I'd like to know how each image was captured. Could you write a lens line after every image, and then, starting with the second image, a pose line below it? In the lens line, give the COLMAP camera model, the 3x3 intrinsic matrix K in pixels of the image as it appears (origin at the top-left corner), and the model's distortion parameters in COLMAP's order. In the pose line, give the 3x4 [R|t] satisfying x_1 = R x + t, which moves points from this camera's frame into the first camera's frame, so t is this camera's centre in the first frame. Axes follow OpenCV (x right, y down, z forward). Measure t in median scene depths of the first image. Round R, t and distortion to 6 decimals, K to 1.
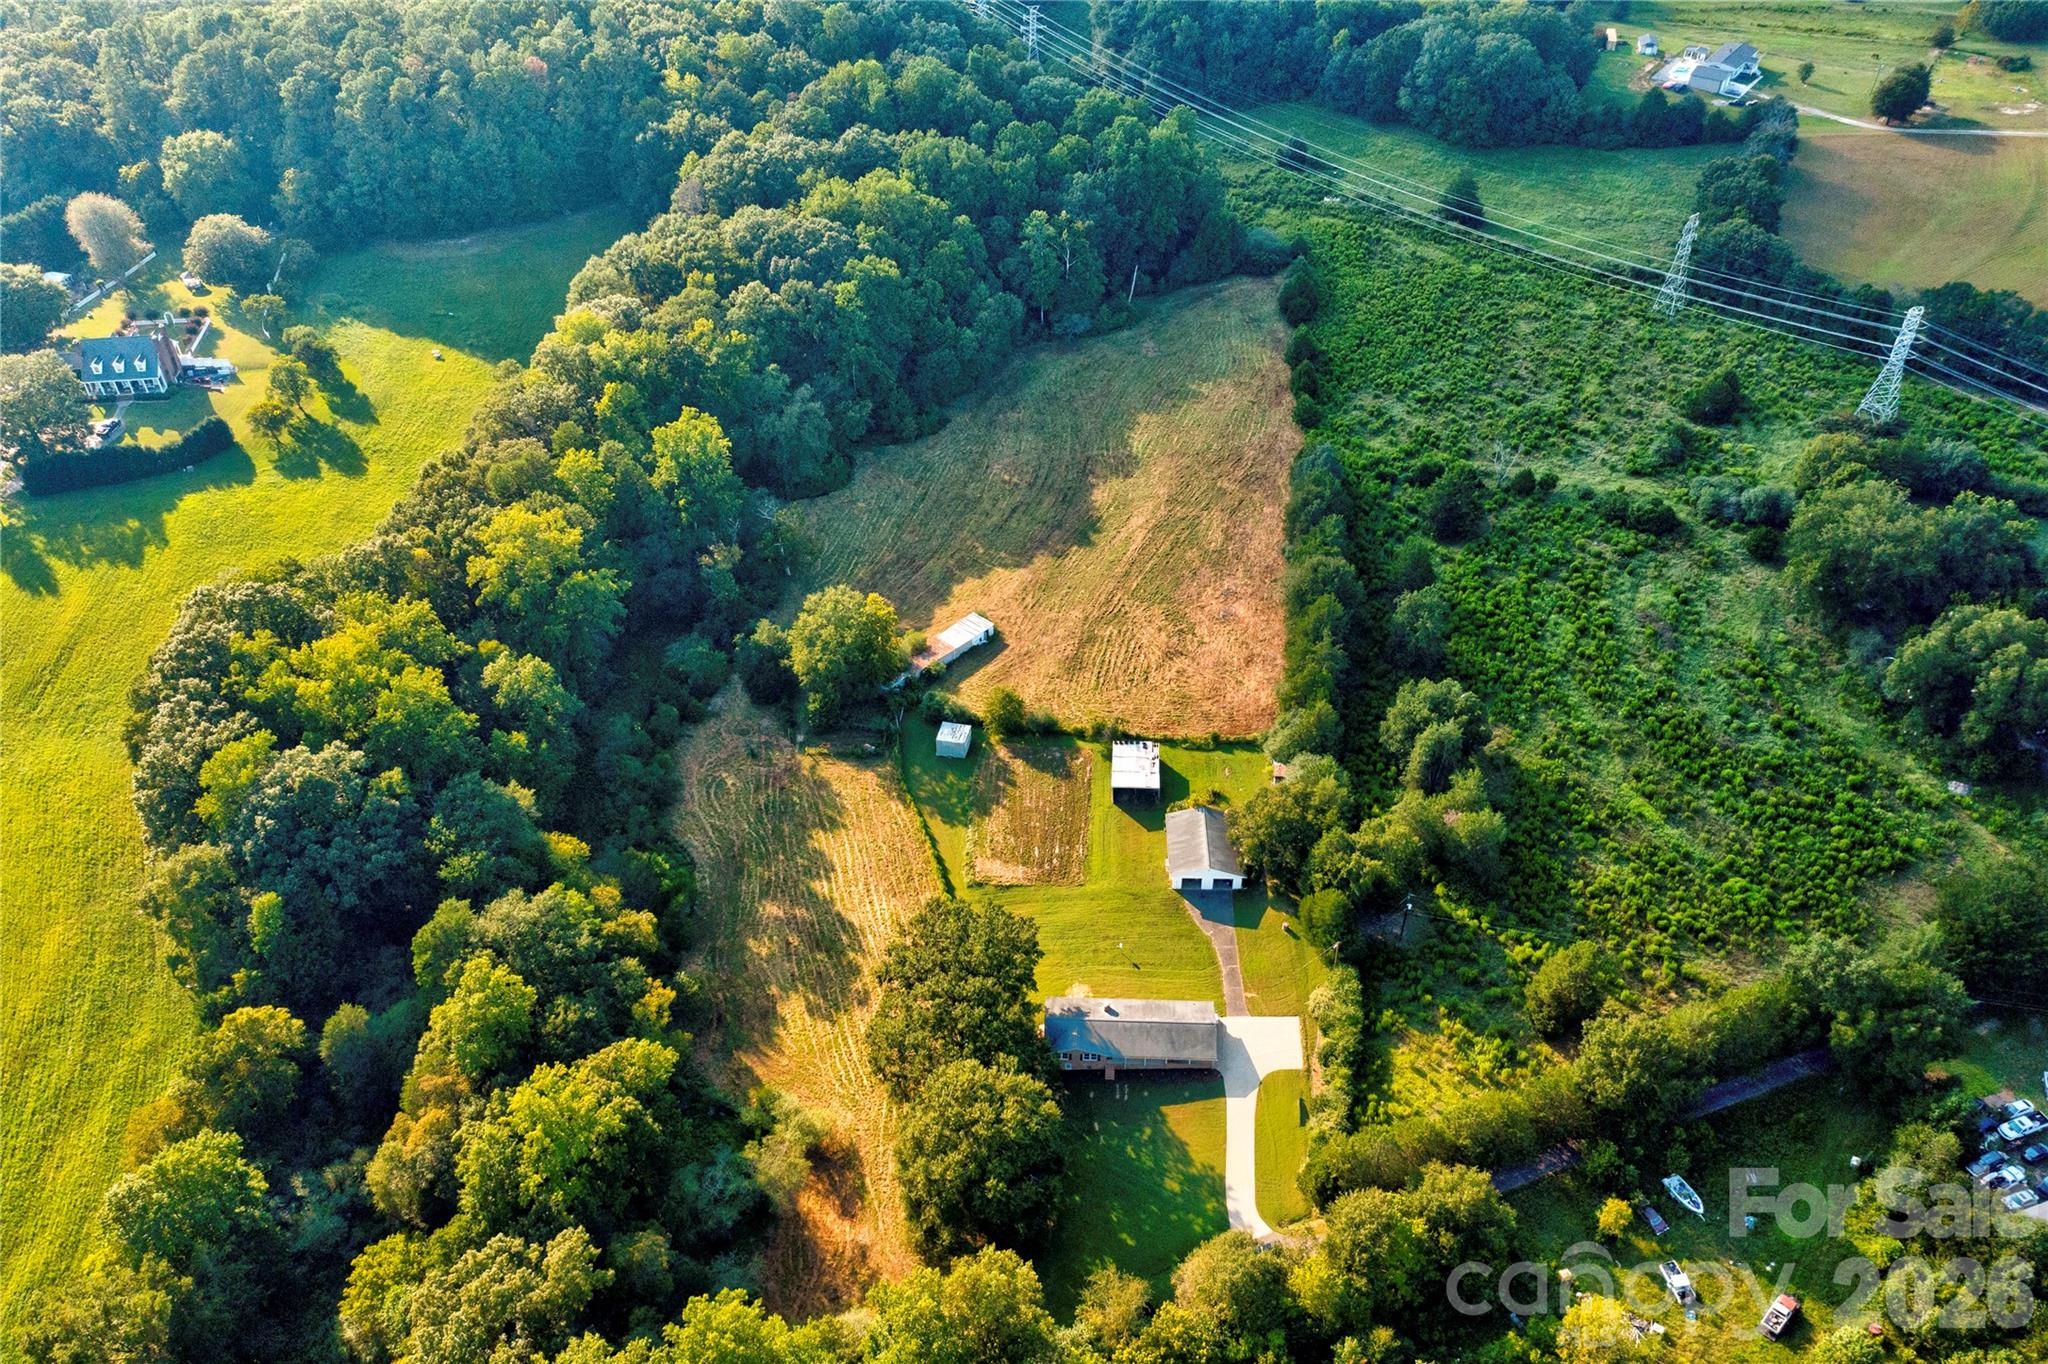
lens RADIAL K [[1594.1, 0, 1024.0], [0, 1594.1, 682.0], [0, 0, 1]] dist [0.025546, 0.000977]
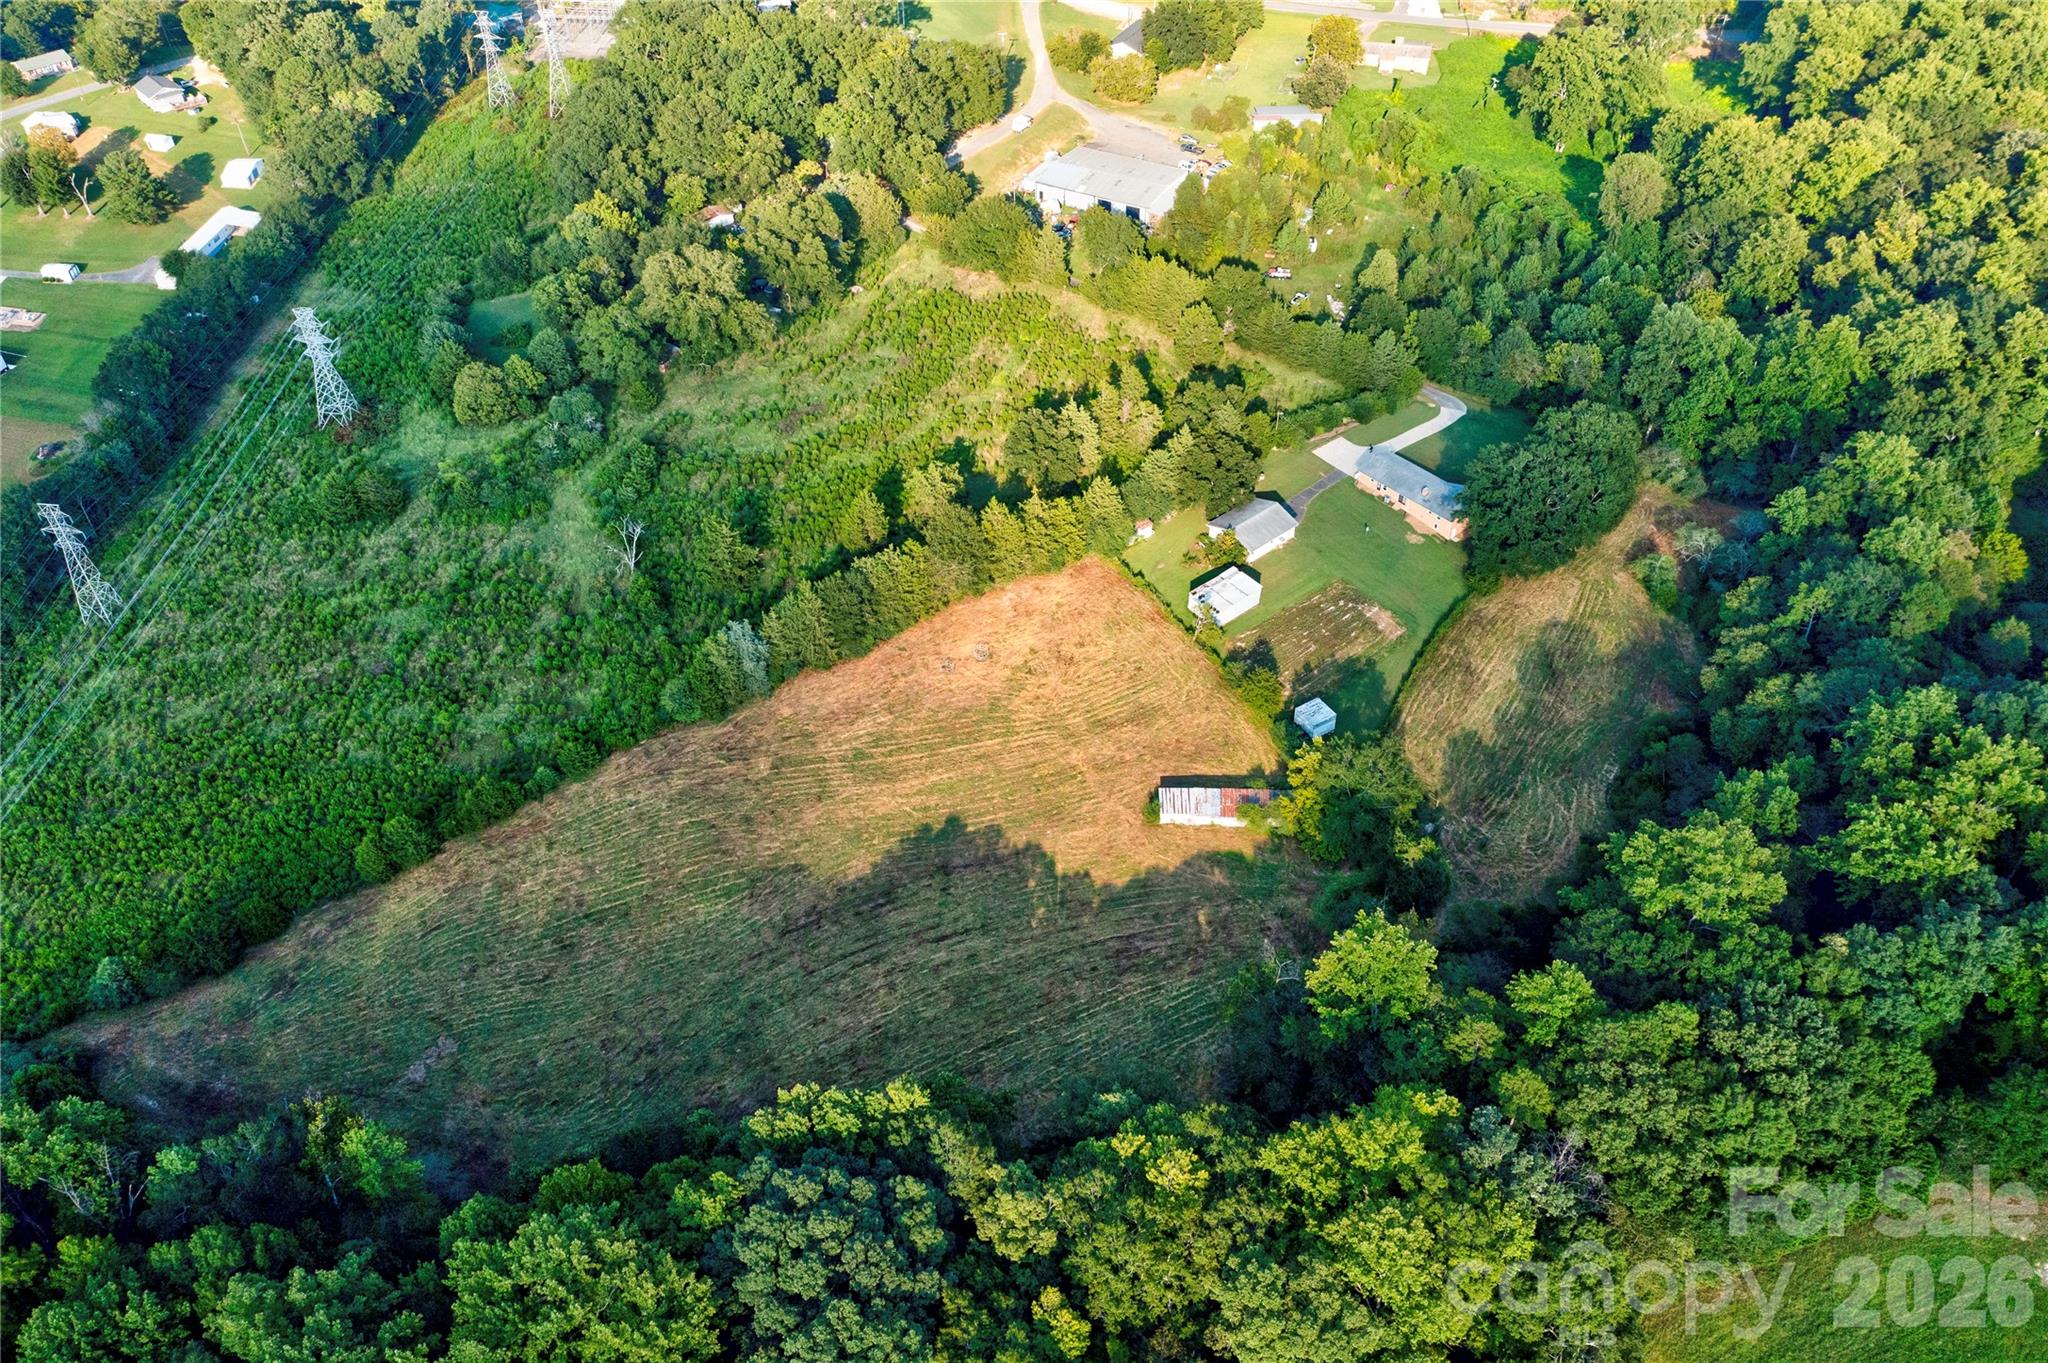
lens RADIAL K [[1594.1, 0, 1024.0], [0, 1594.1, 681.5], [0, 0, 1]] dist [0.025546, 0.000977]
pose [[-0.673962, -0.483665, 0.558429, -0.521649], [0.495367, 0.264919, 0.827303, -0.986574], [-0.548076, 0.834198, 0.061046, 1.144096]]
